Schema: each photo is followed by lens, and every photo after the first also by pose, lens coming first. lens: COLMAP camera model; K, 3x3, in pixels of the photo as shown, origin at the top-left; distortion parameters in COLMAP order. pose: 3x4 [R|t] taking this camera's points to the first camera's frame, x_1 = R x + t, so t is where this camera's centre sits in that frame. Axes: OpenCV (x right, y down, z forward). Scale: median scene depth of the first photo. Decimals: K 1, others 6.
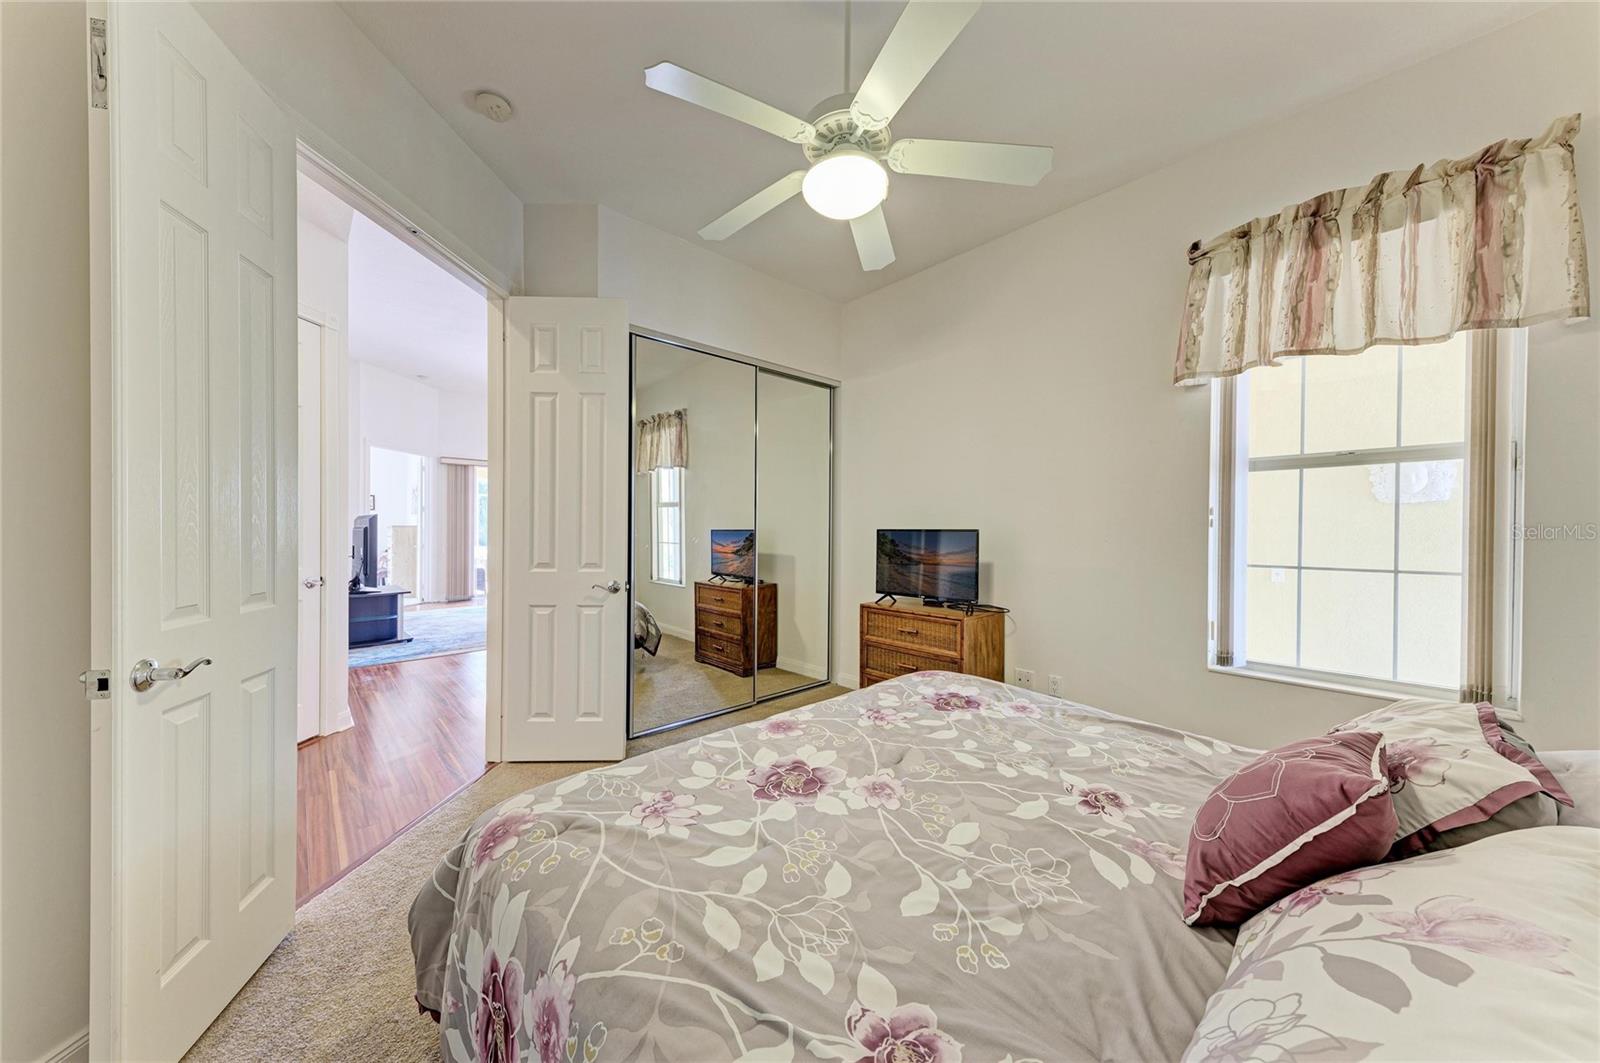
lens RADIAL K [[543.4, 0, 802.8], [0, 543.4, 534.1], [0, 0, 1]] dist [0.000775, 0.000012]
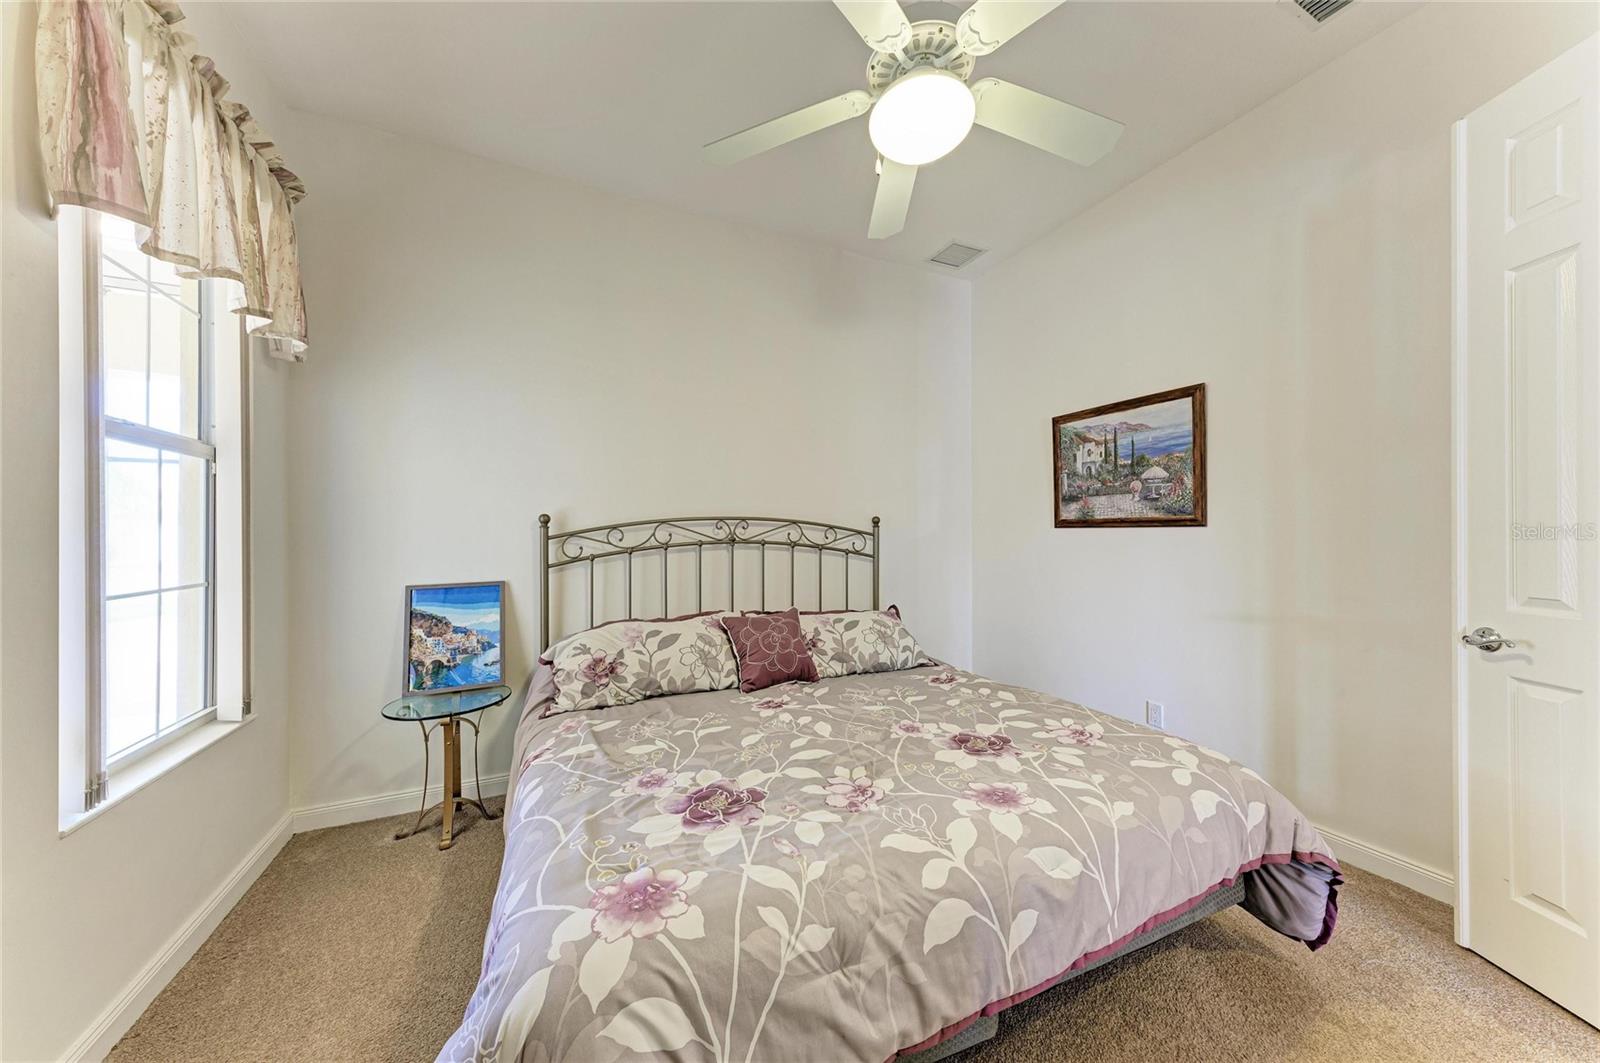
lens RADIAL K [[541.3, 0, 800.0], [0, 541.3, 534.8], [0, 0, 1]] dist [0.018369, -0.004395]
pose [[-0.952187, 0.001966, 0.305511, -0.007019], [0.005236, 0.999937, 0.009885, -0.014360], [-0.305472, 0.011012, -0.952137, 1.731089]]
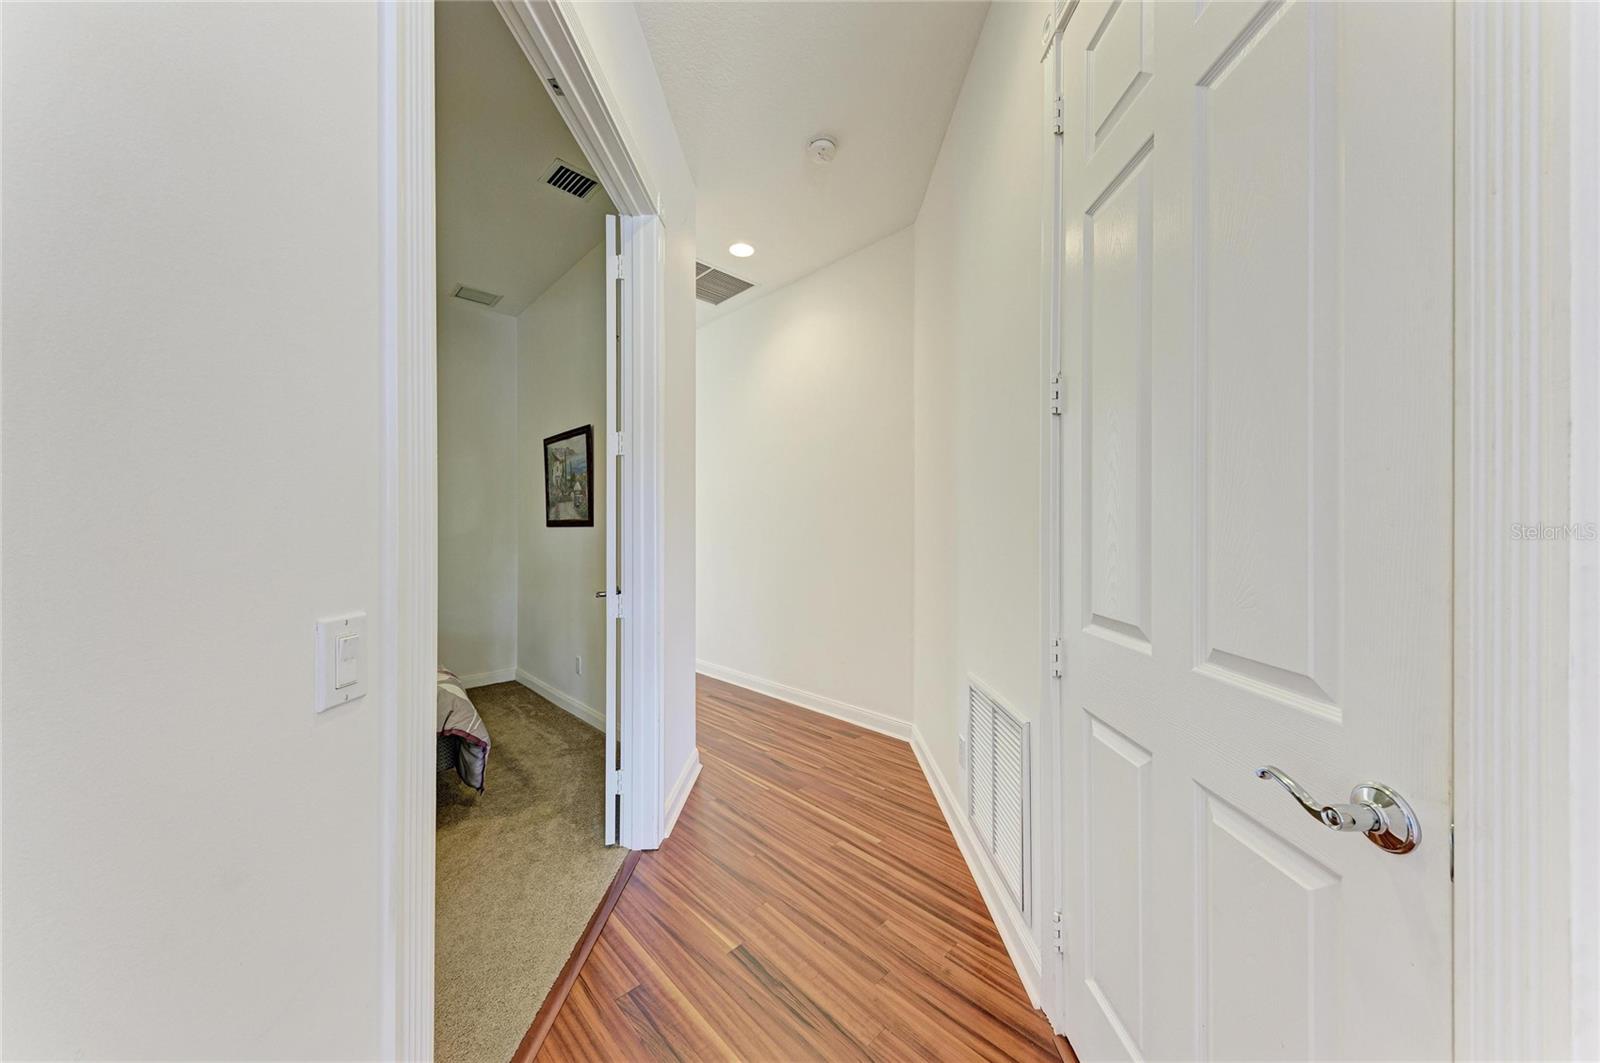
lens RADIAL K [[541.3, 0, 800.0], [0, 541.3, 534.8], [0, 0, 1]] dist [0.018369, -0.004395]
pose [[-0.999732, -0.003167, -0.022916, -1.205486], [-0.003448, 0.999919, 0.012236, -0.013656], [0.022876, 0.012312, -0.999663, 2.029812]]
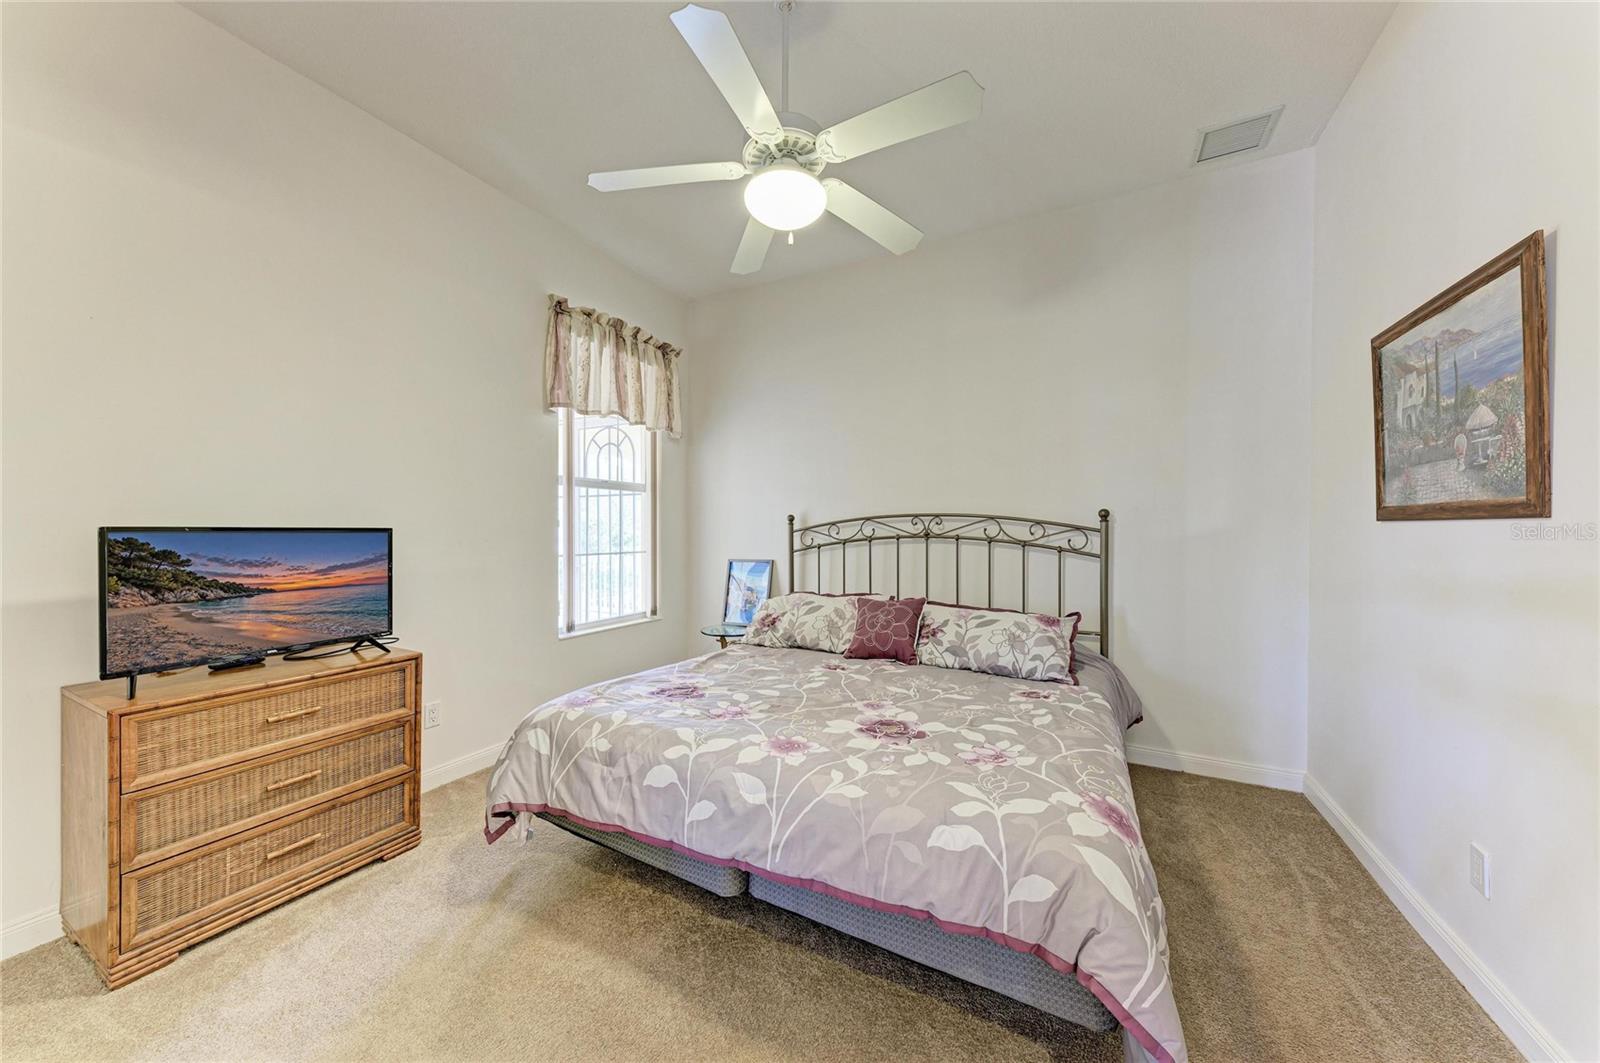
lens RADIAL K [[541.3, 0, 800.0], [0, 541.3, 534.8], [0, 0, 1]] dist [0.018369, -0.004395]
pose [[-0.338012, -0.010434, 0.941084, -0.863924], [0.006833, 0.999885, 0.013540, -0.010386], [-0.941117, 0.011008, -0.337902, 1.241190]]
